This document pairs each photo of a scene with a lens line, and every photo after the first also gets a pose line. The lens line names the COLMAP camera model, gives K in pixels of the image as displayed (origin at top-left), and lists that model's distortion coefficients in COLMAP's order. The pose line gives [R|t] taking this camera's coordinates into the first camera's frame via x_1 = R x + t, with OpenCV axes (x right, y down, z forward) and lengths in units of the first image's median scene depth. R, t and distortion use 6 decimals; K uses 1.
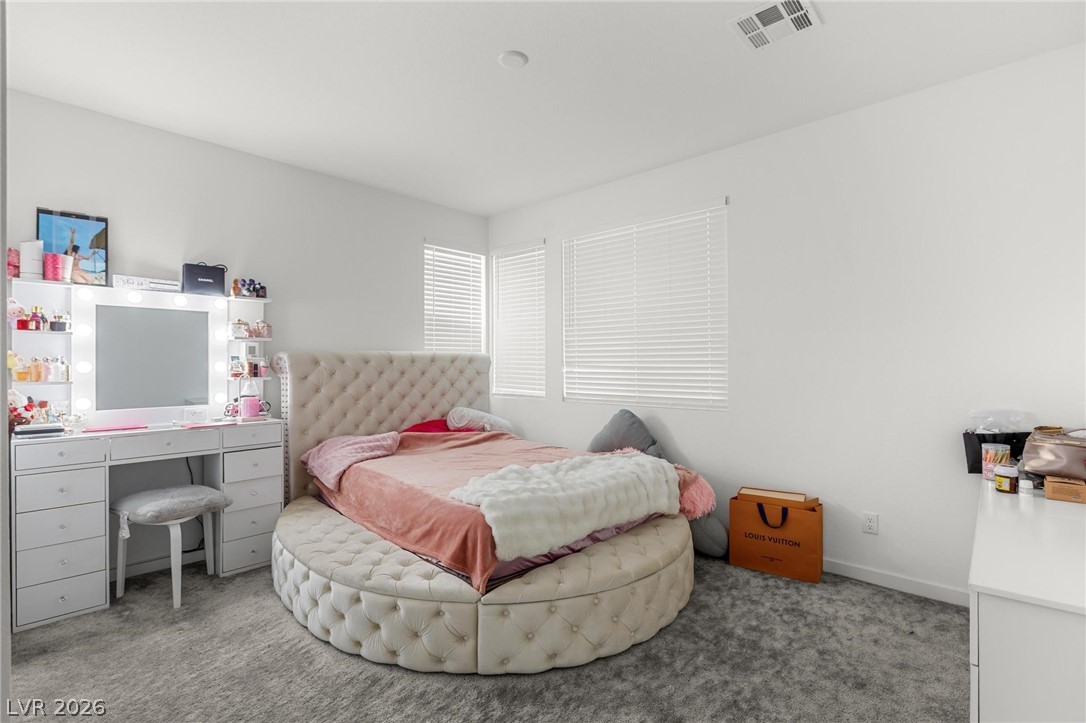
lens RADIAL K [[501.5, 0, 542.8], [0, 501.5, 355.5], [0, 0, 1]] dist [-0.010075, -0.000160]
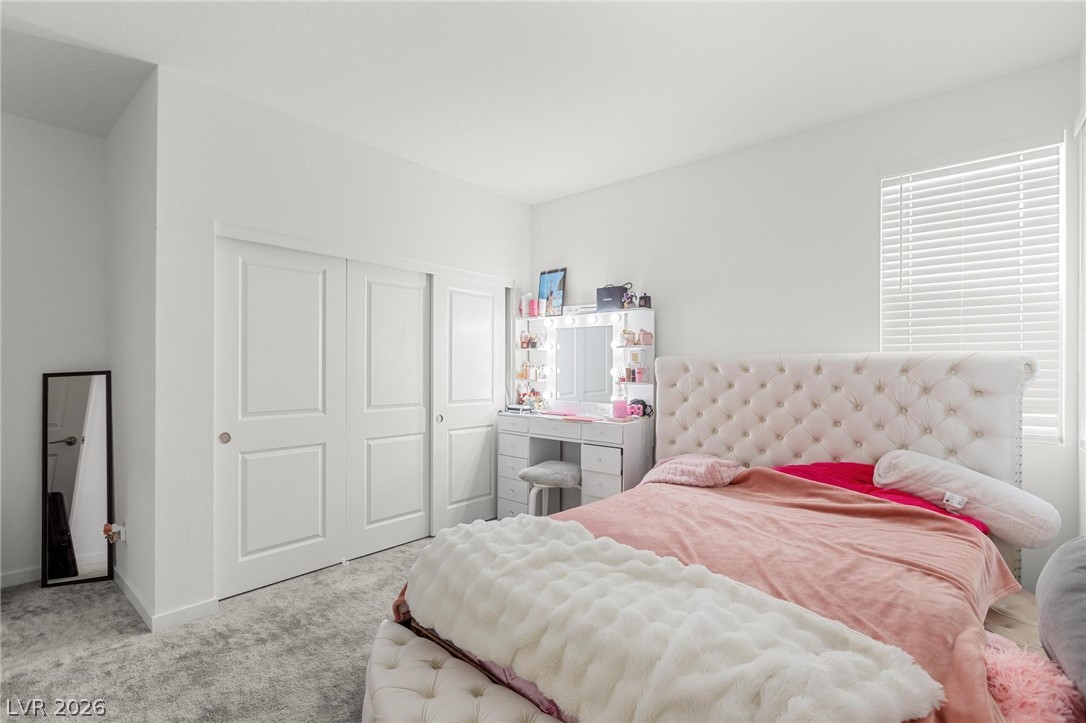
lens RADIAL K [[501.5, 0, 543.1], [0, 501.5, 370.6], [0, 0, 1]] dist [-0.010075, -0.000160]
pose [[0.033940, 0.003207, -0.999419, 0.446492], [0.003010, 0.999990, 0.003311, 0.012685], [0.999419, -0.003120, 0.033930, 0.693184]]
